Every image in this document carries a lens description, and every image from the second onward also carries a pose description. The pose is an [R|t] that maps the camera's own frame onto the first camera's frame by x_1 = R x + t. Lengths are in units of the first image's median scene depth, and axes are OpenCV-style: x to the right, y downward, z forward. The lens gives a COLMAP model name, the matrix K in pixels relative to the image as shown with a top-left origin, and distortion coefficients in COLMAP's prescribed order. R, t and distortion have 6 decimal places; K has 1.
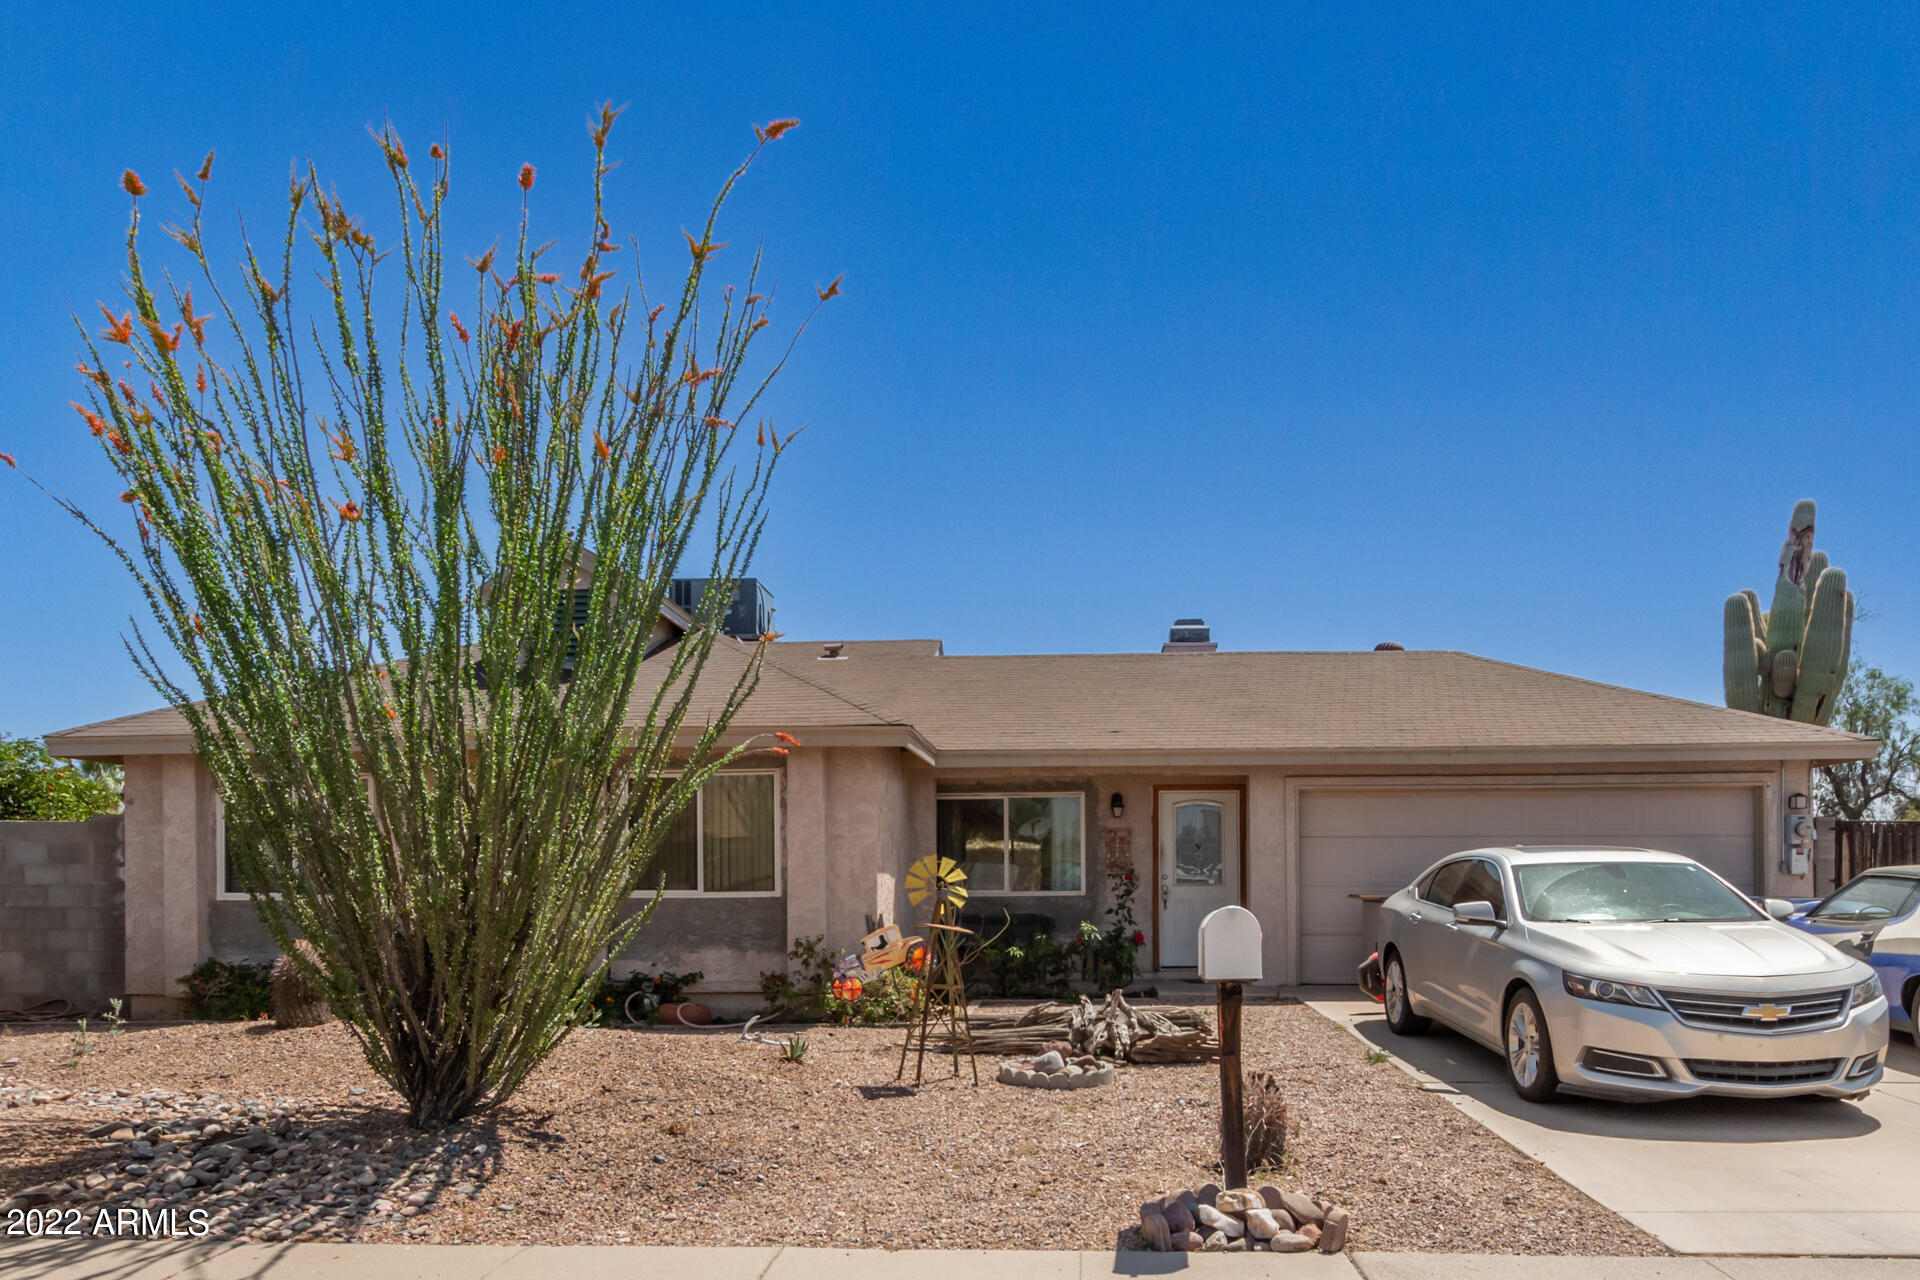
lens RADIAL K [[1341.7, 0, 1028.0], [0, 1341.7, 880.1], [0, 0, 1]] dist [0.008743, 0.000768]
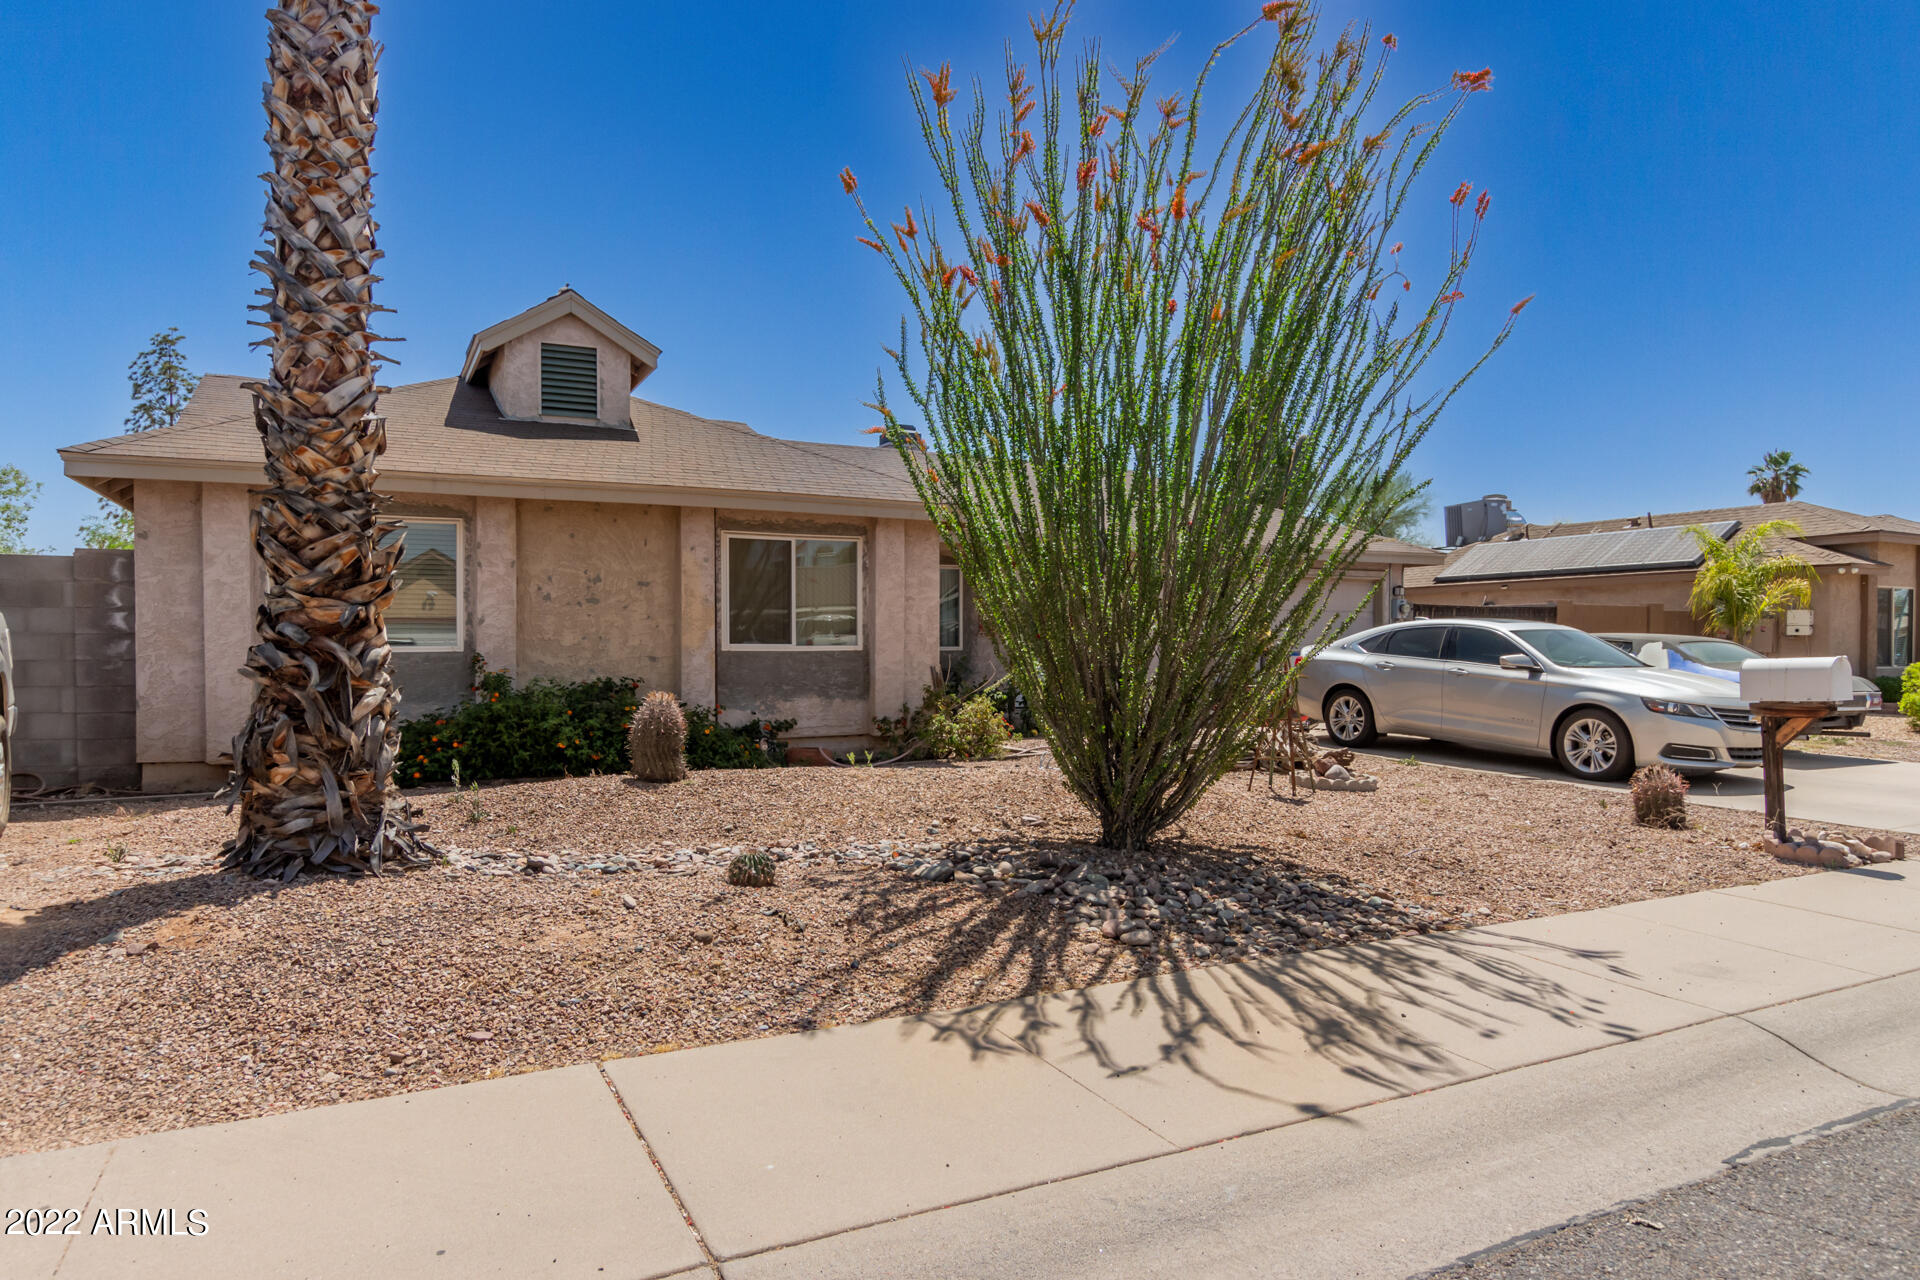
lens RADIAL K [[1142.0, 0, 948.7], [0, 1142.0, 644.3], [0, 0, 1]] dist [0.007148, 0.000262]
pose [[0.870804, 0.006143, 0.491592, -0.523386], [-0.008402, 0.999962, 0.002388, 0.003970], [-0.491559, -0.006210, 0.870822, 0.112729]]
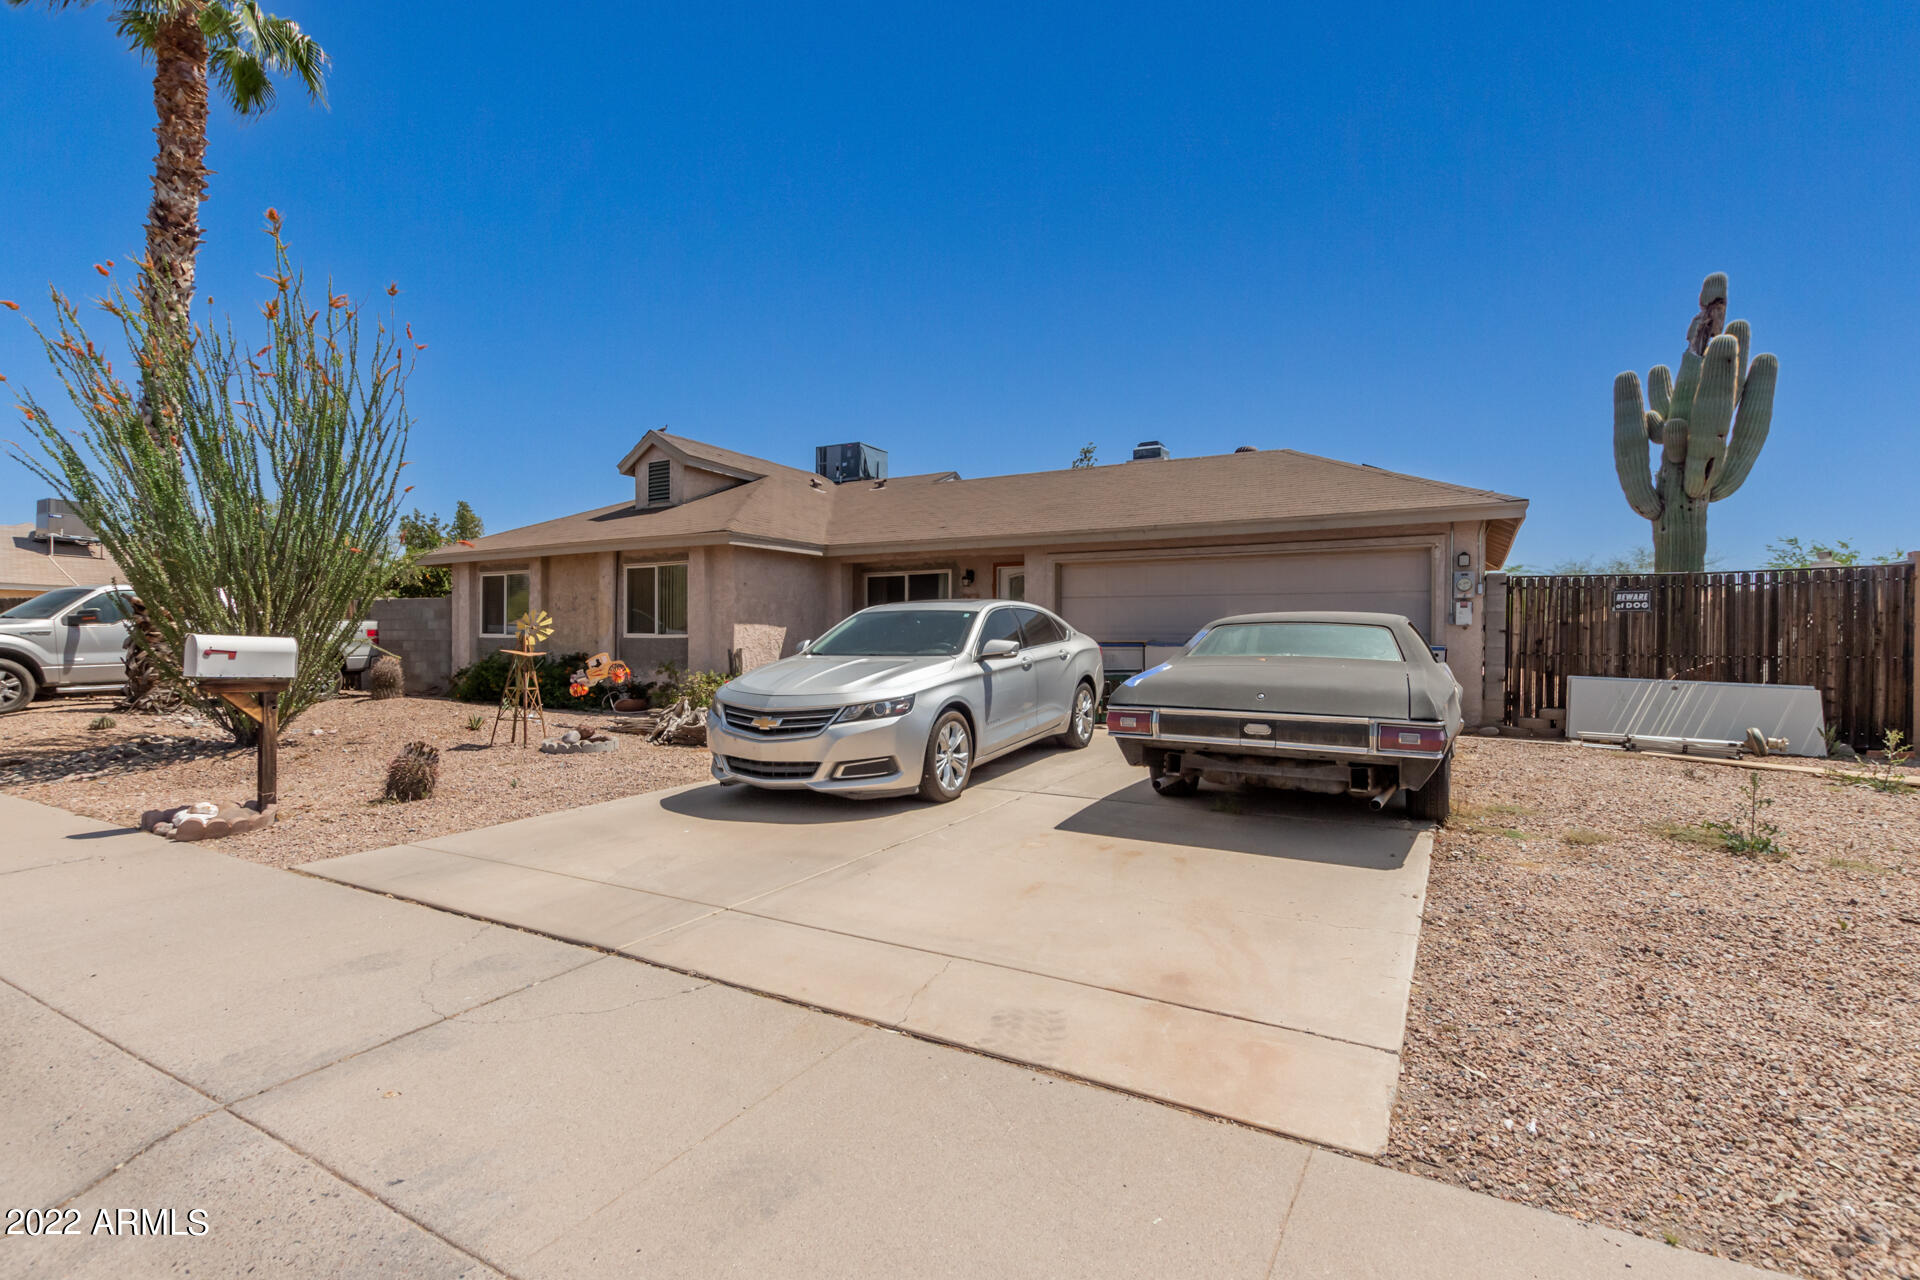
lens RADIAL K [[888.2, 0, 957.2], [0, 888.2, 635.9], [0, 0, 1]] dist [0.004251, -0.000444]
pose [[0.890171, 0.006212, -0.455585, 0.536051], [-0.005602, 0.999981, 0.002690, 0.004980], [0.455593, 0.000157, 0.890188, 0.153623]]
